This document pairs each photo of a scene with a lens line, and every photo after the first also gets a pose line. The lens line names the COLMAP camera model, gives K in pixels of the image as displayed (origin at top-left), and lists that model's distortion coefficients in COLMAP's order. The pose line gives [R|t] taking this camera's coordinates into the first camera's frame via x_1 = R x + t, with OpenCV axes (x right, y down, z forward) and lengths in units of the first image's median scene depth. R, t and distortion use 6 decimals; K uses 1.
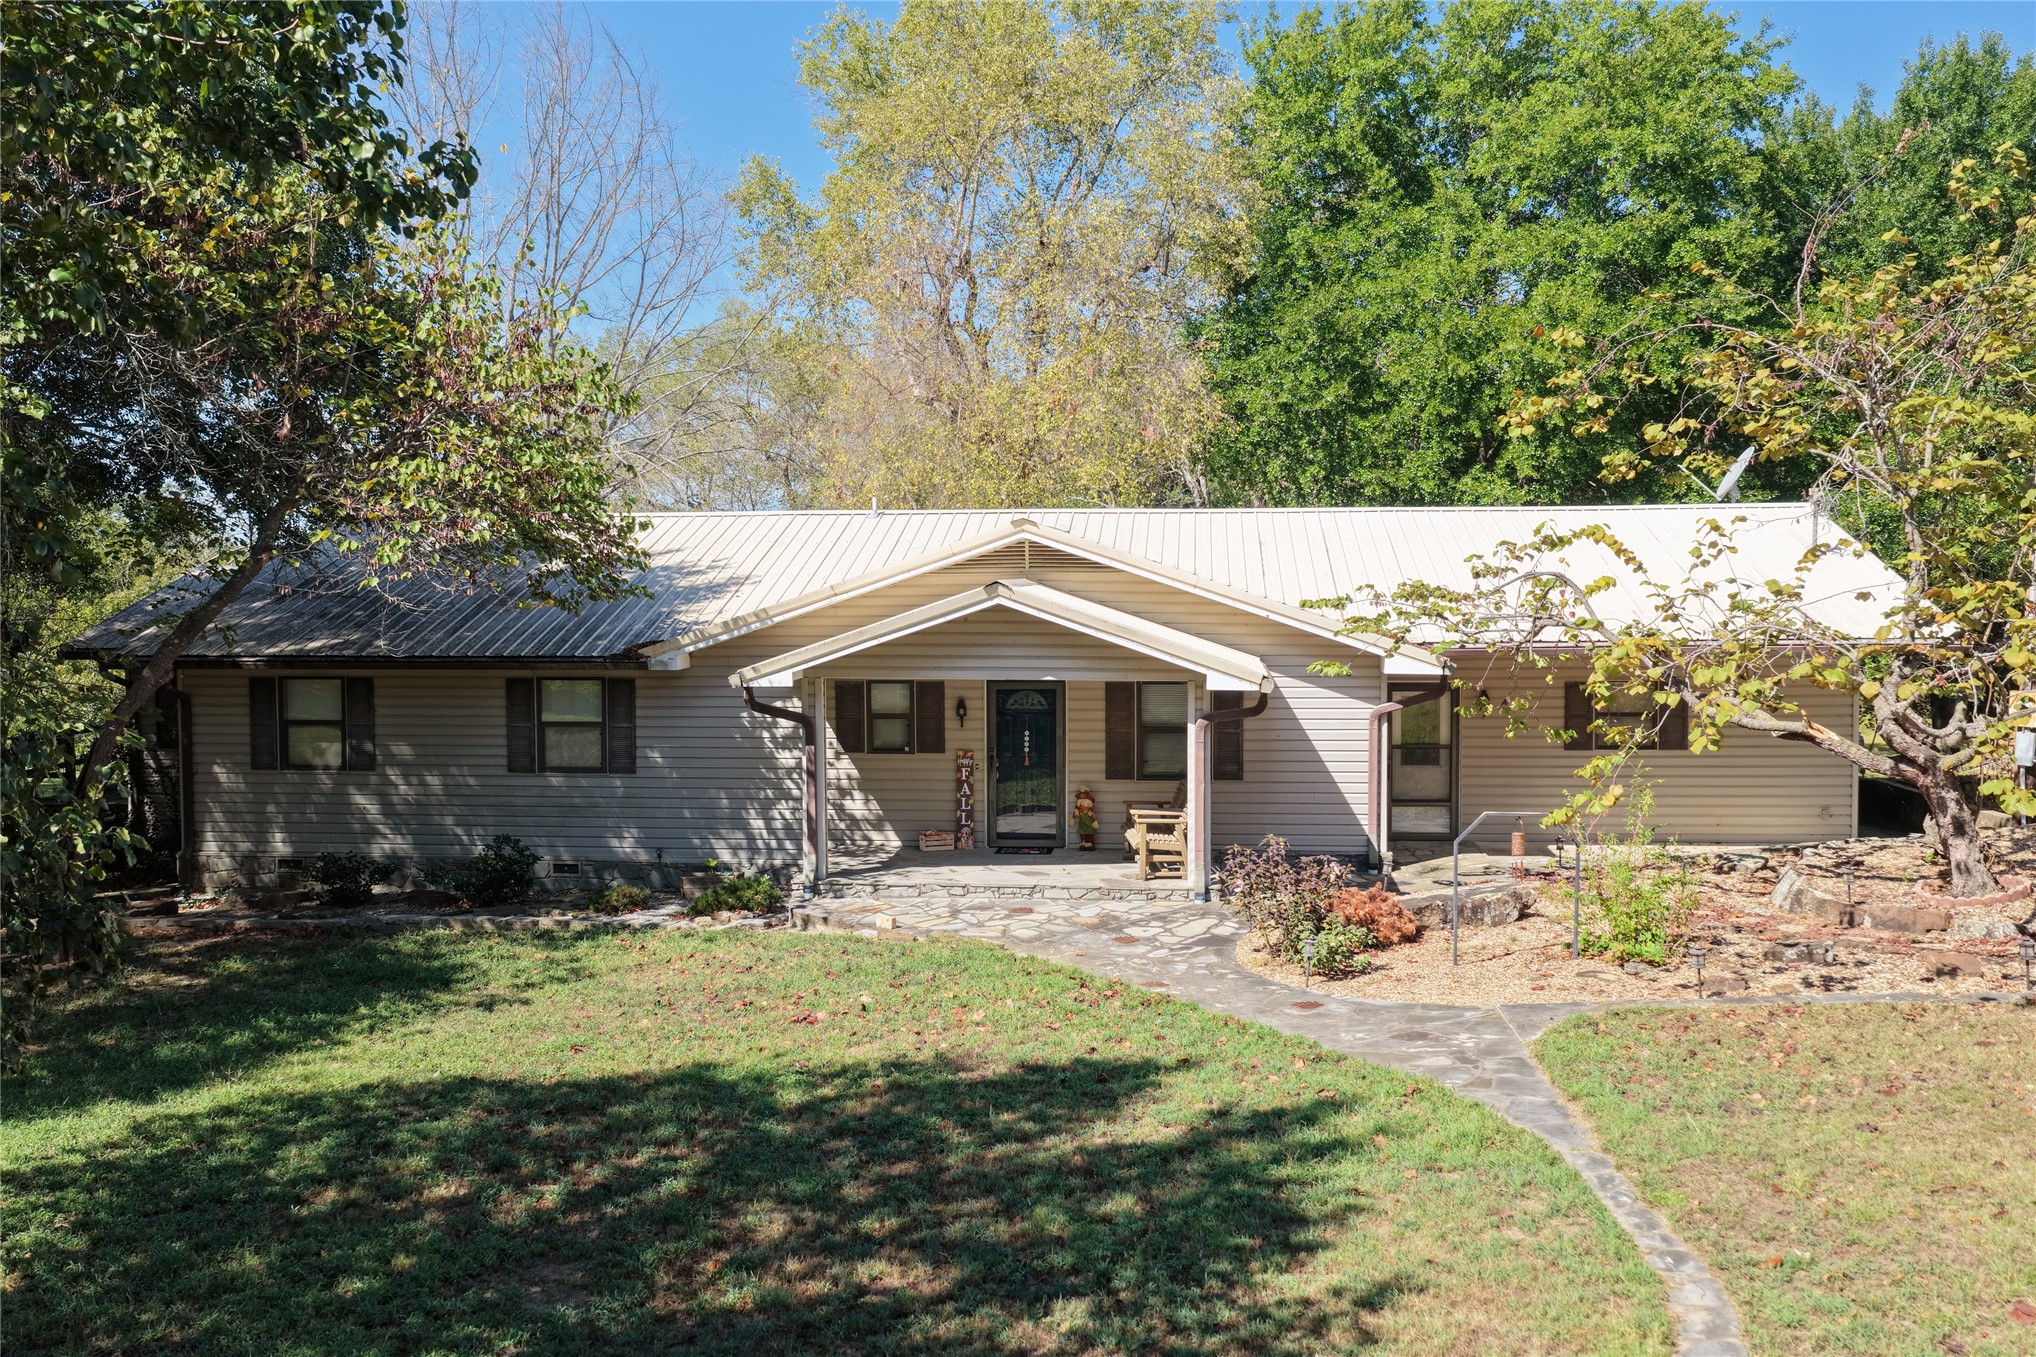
lens RADIAL K [[1622.3, 0, 1018.5], [0, 1622.3, 720.3], [0, 0, 1]] dist [0.000335, -0.000580]
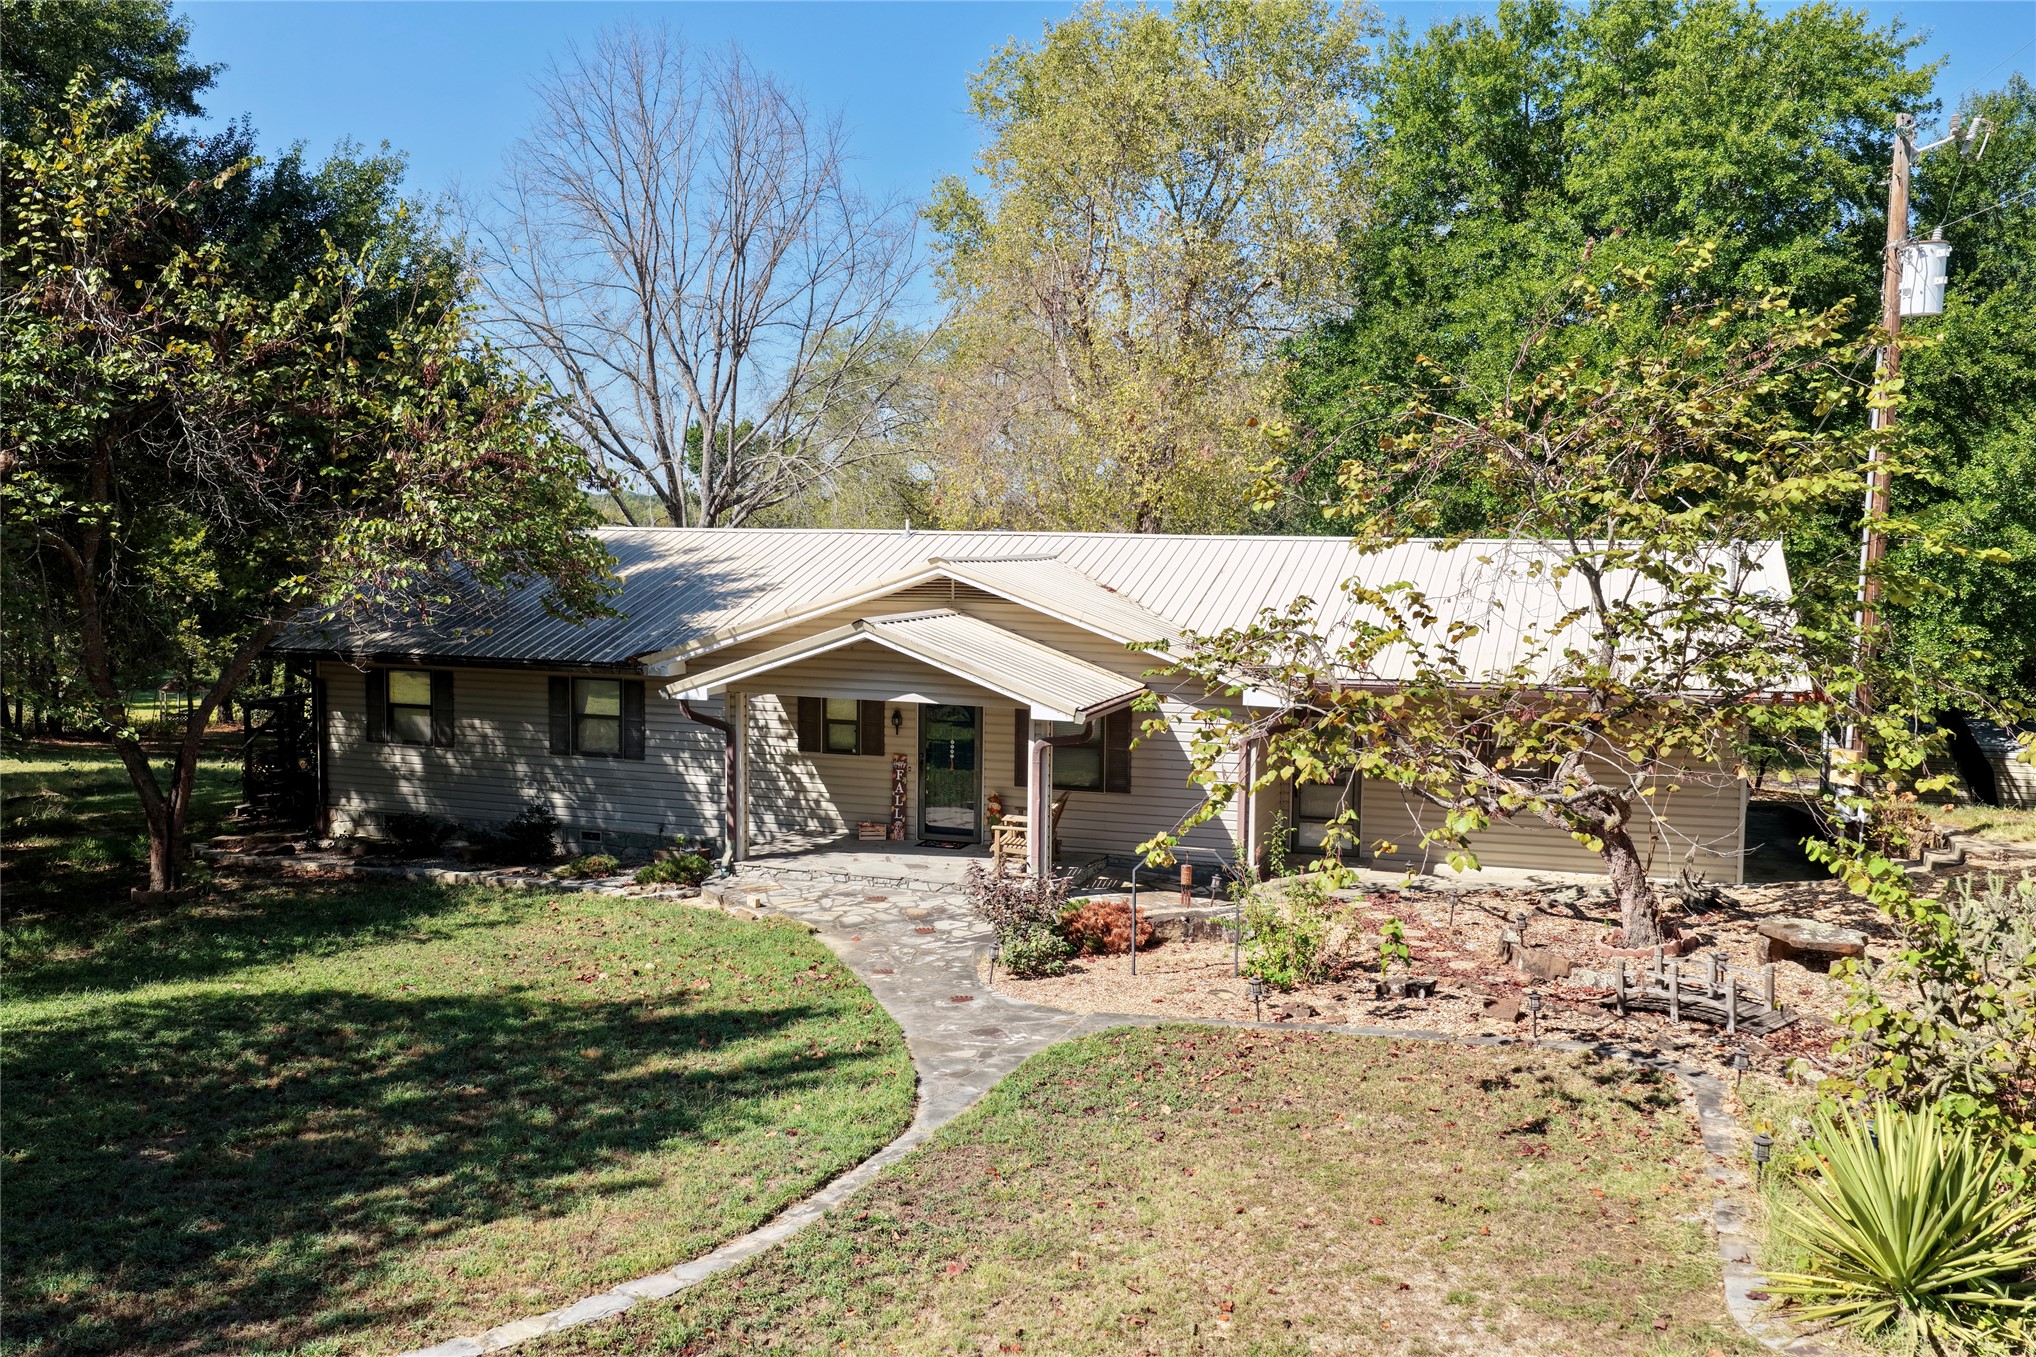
lens RADIAL K [[1691.6, 0, 1018.0], [0, 1691.6, 678.5], [0, 0, 1]] dist [0.004593, 0.002394]
pose [[0.974399, 0.030737, -0.222717, 0.317505], [-0.032039, 0.999484, -0.002232, -0.035846], [0.222533, 0.009311, 0.974881, -0.160520]]
